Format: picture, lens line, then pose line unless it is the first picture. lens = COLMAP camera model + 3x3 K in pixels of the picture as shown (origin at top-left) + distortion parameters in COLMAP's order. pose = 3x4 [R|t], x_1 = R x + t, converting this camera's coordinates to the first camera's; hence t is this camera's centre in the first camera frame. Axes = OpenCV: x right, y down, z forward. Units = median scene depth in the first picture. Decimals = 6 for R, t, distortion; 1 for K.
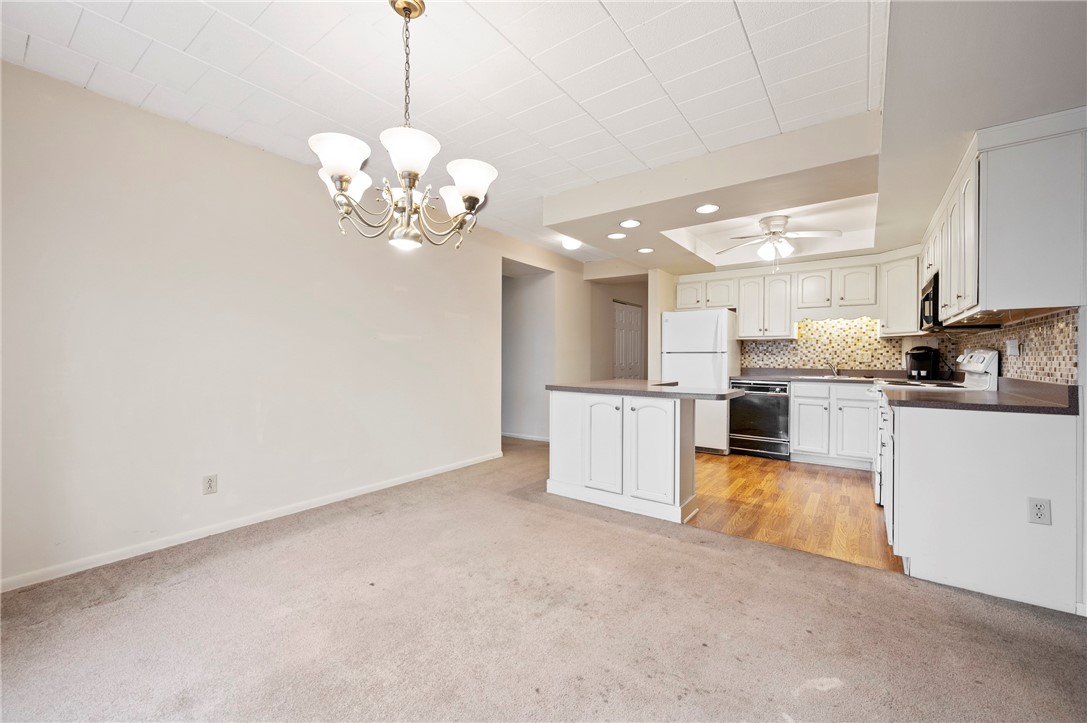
lens RADIAL K [[434.0, 0, 543.5], [0, 434.0, 361.5], [0, 0, 1]] dist [-0.000565, -0.000079]
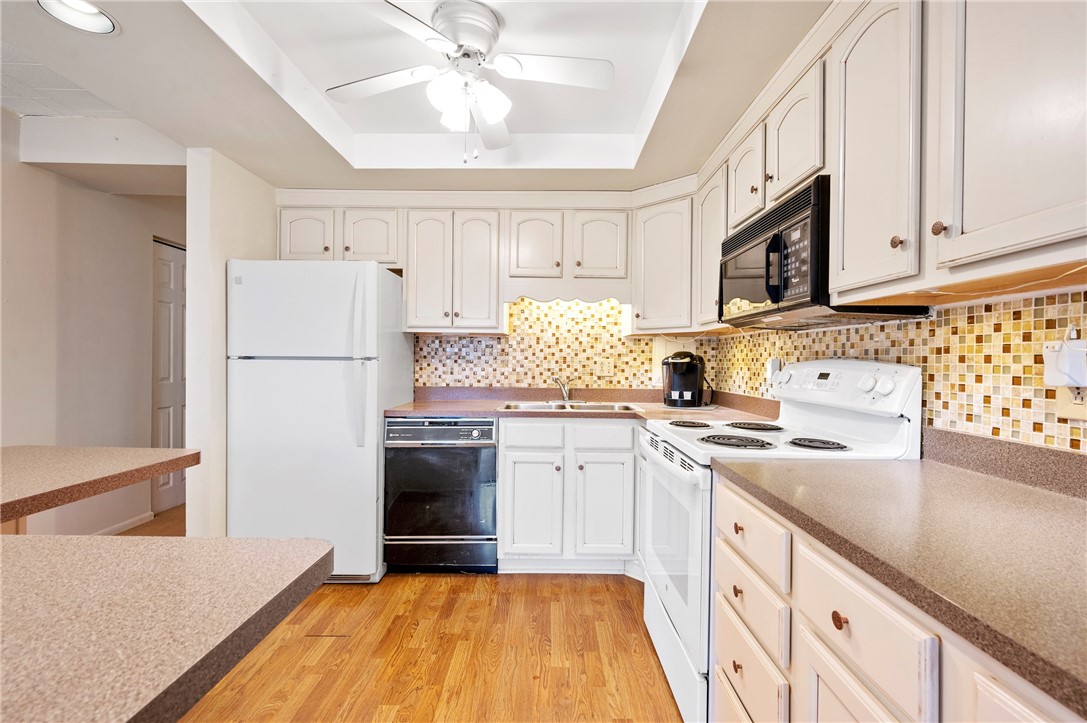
lens RADIAL K [[491.7, 0, 543.5], [0, 491.7, 361.5], [0, 0, 1]] dist [-0.000566, 0.000238]
pose [[0.810314, 0.002078, 0.585992, 0.269304], [-0.001134, 0.999997, -0.001978, -0.017393], [-0.585995, 0.000938, 0.810314, 0.493394]]
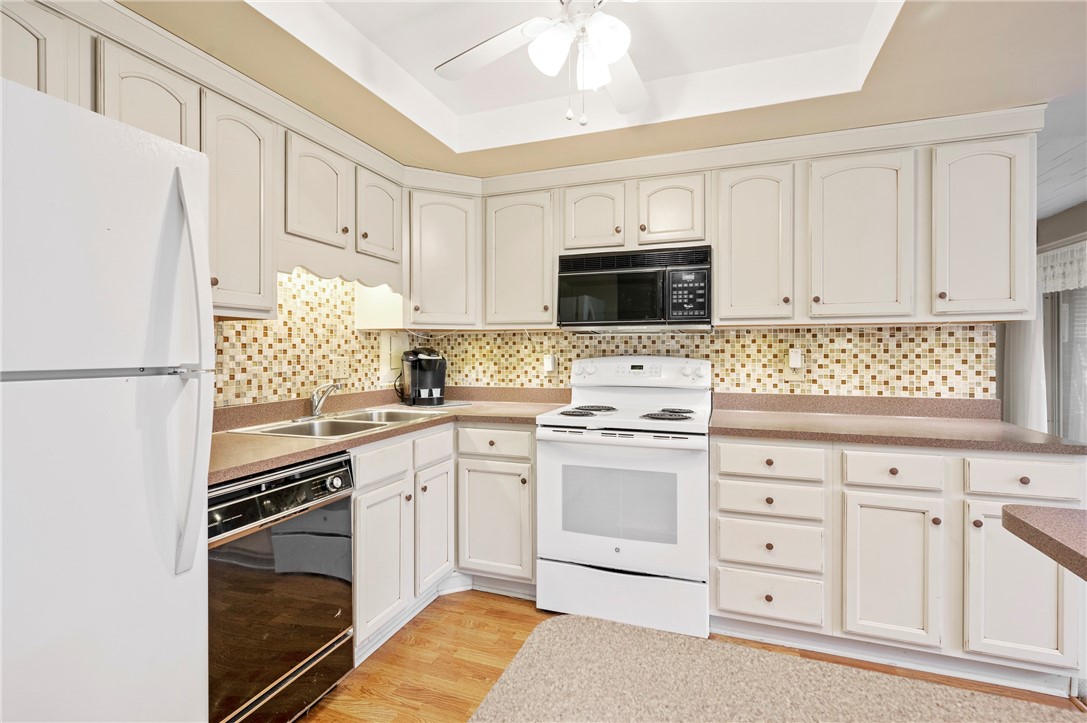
lens RADIAL K [[491.7, 0, 543.5], [0, 491.7, 361.5], [0, 0, 1]] dist [-0.000566, 0.000238]
pose [[-0.284053, -0.022895, 0.958535, 0.158134], [0.008729, 0.999612, 0.026463, -0.029582], [-0.958769, 0.015884, -0.283742, 0.932907]]
